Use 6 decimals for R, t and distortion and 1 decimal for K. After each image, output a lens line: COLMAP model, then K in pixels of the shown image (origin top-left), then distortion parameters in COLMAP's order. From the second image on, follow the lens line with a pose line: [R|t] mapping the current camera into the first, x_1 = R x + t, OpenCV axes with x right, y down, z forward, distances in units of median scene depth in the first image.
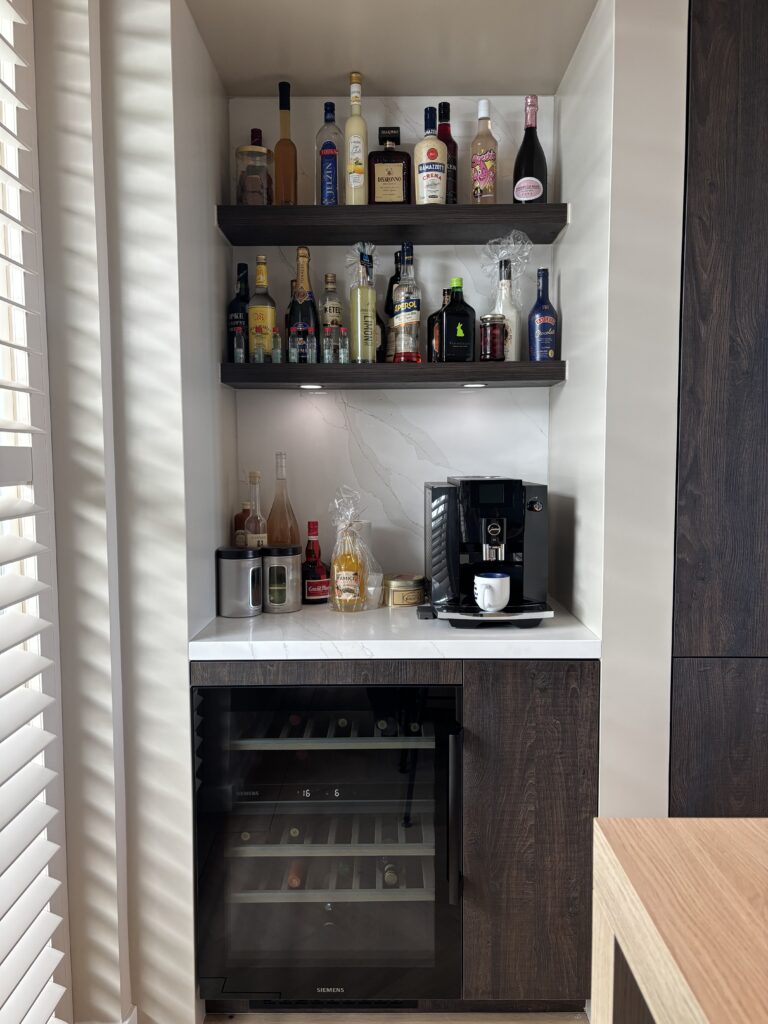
lens RADIAL K [[766.3, 0, 384.0], [0, 766.3, 512.0], [0, 0, 1]] dist [0.032698, -0.003088]
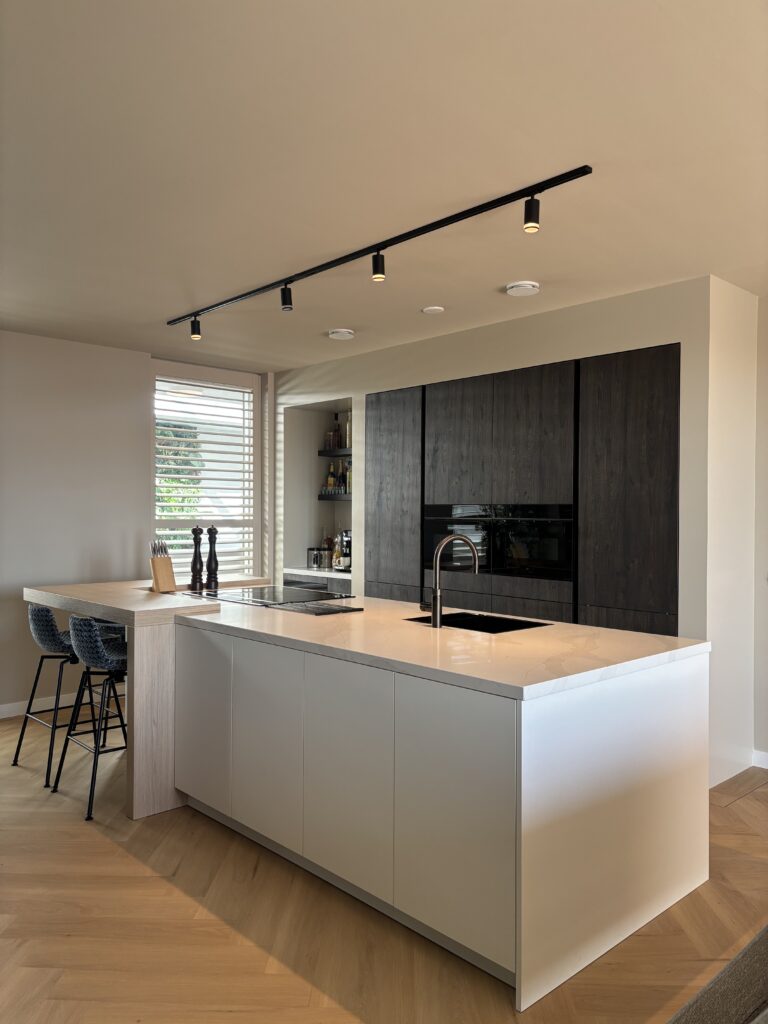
lens RADIAL K [[769.8, 0, 384.2], [0, 769.8, 527.2], [0, 0, 1]] dist [0.062248, -0.000394]
pose [[0.688333, 0.023607, -0.725010, 2.475748], [-0.066218, 0.997342, -0.030394, 0.036150], [0.722366, 0.068930, 0.688067, -1.146189]]
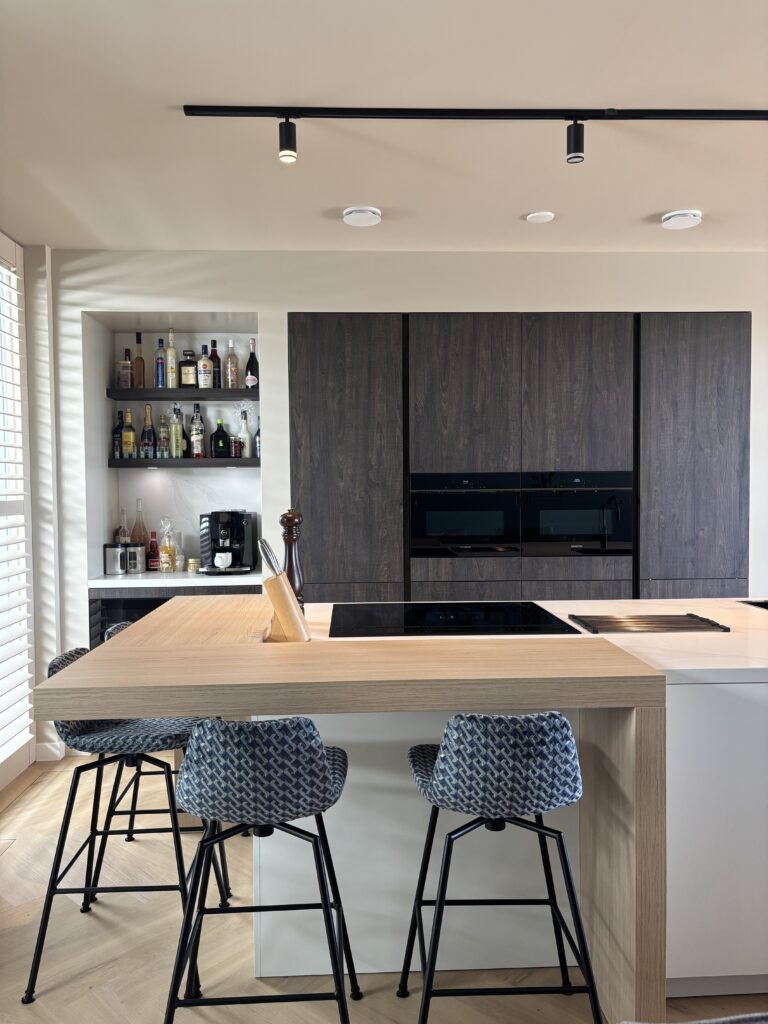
lens RADIAL K [[766.3, 0, 384.0], [0, 766.3, 512.0], [0, 0, 1]] dist [0.032698, -0.003088]
pose [[0.998061, -0.005383, 0.062007, 0.427806], [0.007799, 0.999217, -0.038784, 0.046927], [-0.061750, 0.039193, 0.997322, -1.203128]]
